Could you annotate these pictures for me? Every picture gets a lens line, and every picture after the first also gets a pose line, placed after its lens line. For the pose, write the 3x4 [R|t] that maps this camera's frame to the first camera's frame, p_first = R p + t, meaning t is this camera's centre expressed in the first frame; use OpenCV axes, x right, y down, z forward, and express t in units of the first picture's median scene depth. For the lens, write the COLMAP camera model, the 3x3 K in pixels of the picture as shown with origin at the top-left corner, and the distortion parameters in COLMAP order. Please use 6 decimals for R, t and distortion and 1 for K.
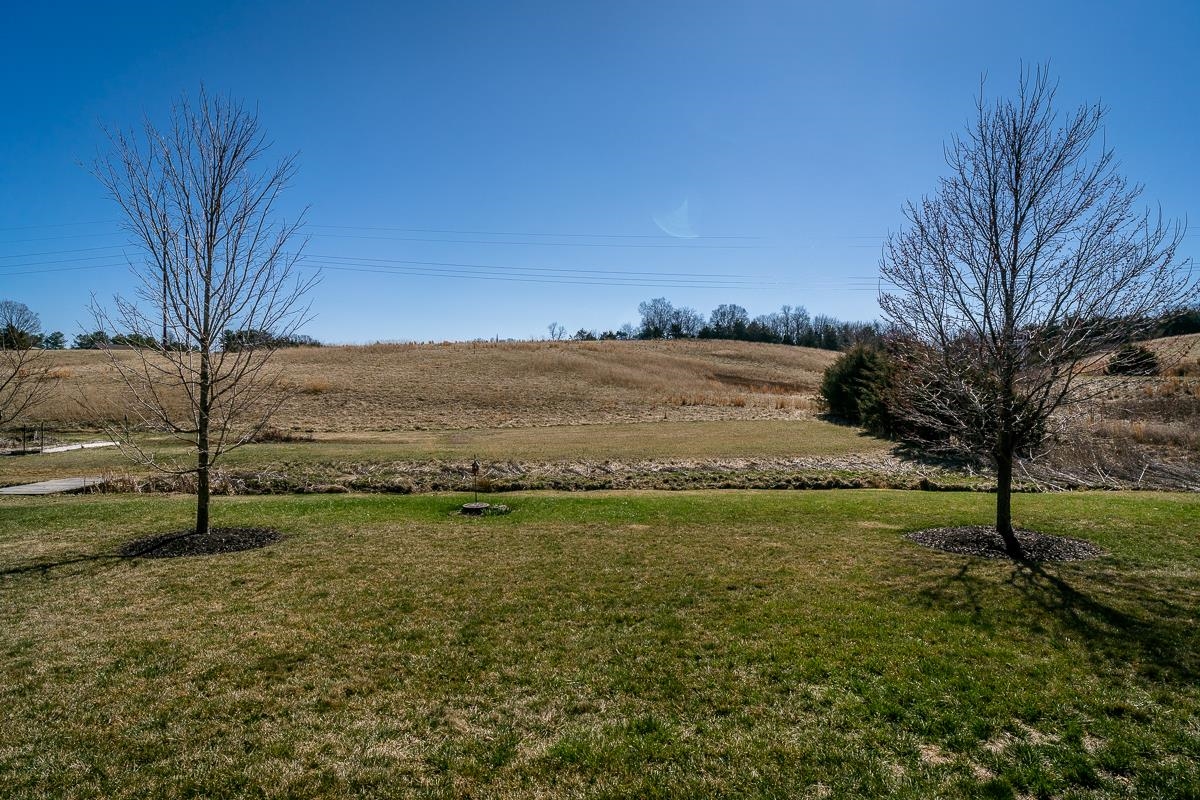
lens RADIAL K [[626.7, 0, 603.2], [0, 626.7, 382.6], [0, 0, 1]] dist [-0.000852, 0.001028]
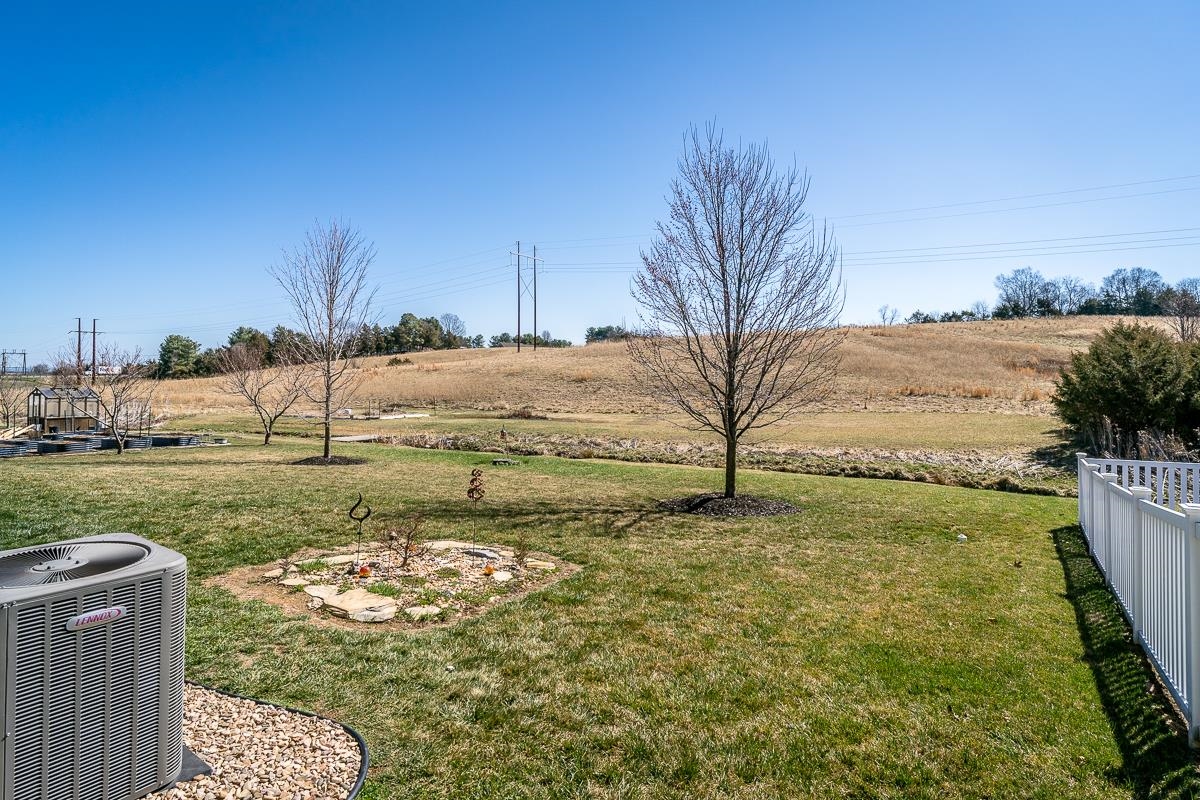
lens RADIAL K [[626.7, 0, 603.2], [0, 626.7, 382.6], [0, 0, 1]] dist [-0.000852, 0.001028]
pose [[0.857973, 0.003292, -0.513684, 0.214686], [0.006381, 0.999834, 0.017065, -0.001984], [0.513655, -0.017919, 0.857810, -0.034521]]
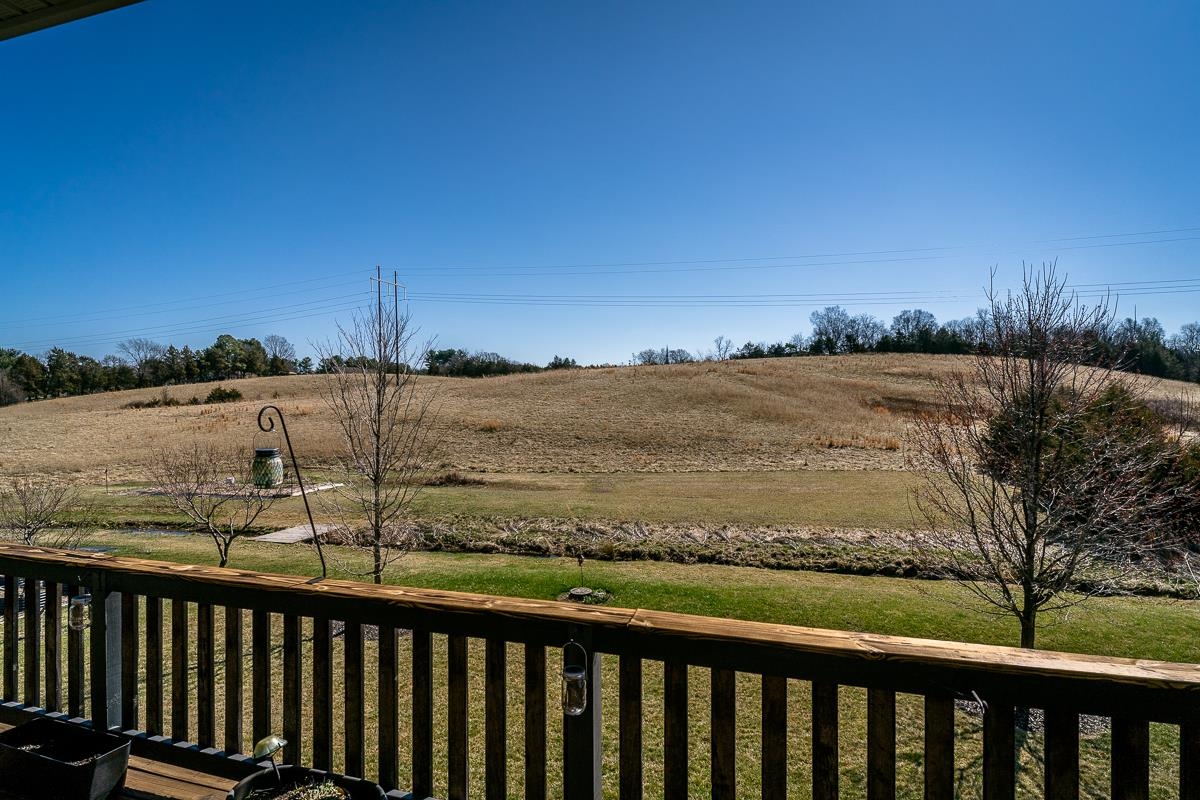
lens RADIAL K [[622.2, 0, 600.0], [0, 622.2, 400.0], [0, 0, 1]] dist [-0.000005, 0.000702]
pose [[0.961461, -0.005842, -0.274880, 0.048779], [0.010182, 0.999845, 0.014361, -0.056102], [0.274754, -0.016606, 0.961371, -0.042321]]
